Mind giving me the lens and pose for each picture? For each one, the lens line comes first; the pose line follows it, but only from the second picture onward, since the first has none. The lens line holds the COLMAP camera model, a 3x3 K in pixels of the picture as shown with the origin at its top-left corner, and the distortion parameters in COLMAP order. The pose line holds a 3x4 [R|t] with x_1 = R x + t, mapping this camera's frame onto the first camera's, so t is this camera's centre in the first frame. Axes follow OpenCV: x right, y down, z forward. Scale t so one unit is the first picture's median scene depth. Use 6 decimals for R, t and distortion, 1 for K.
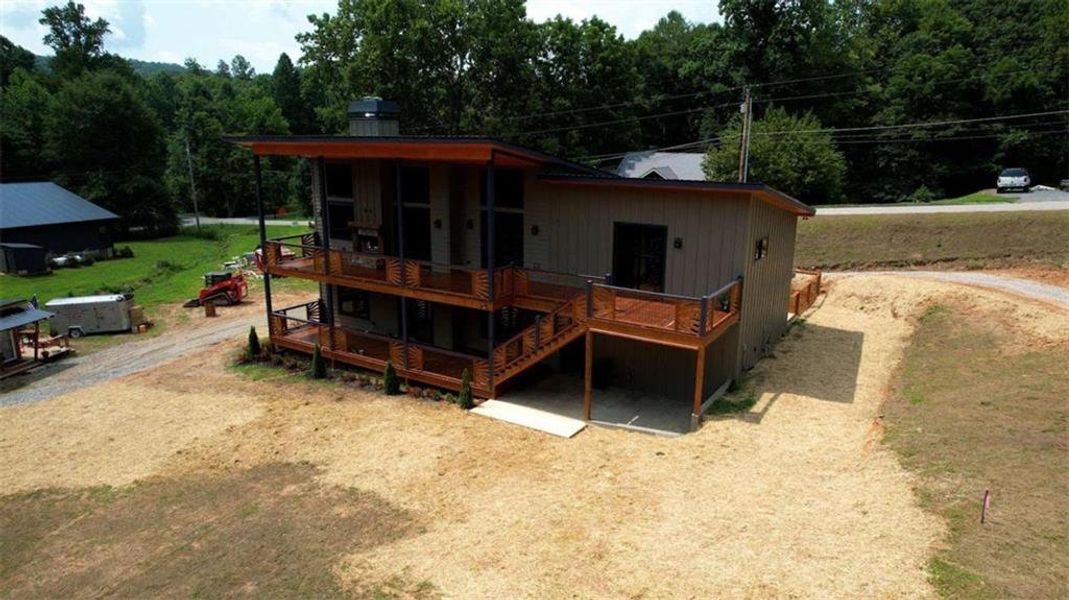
lens RADIAL K [[693.0, 0, 534.5], [0, 693.0, 300.0], [0, 0, 1]] dist [-0.085322, 0.093274]
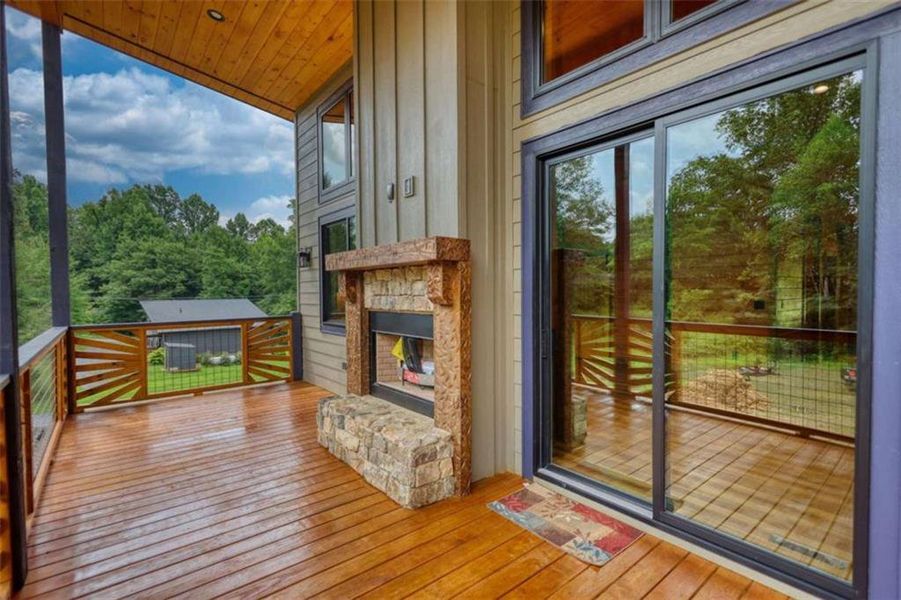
lens RADIAL K [[425.0, 0, 449.1], [0, 425.0, 304.8], [0, 0, 1]] dist [0.004577, 0.000526]
pose [[0.945746, 0.002468, -0.324896, -0.092770], [-0.070178, 0.977918, -0.196853, -0.034926], [0.317236, 0.208973, 0.925036, 0.439467]]
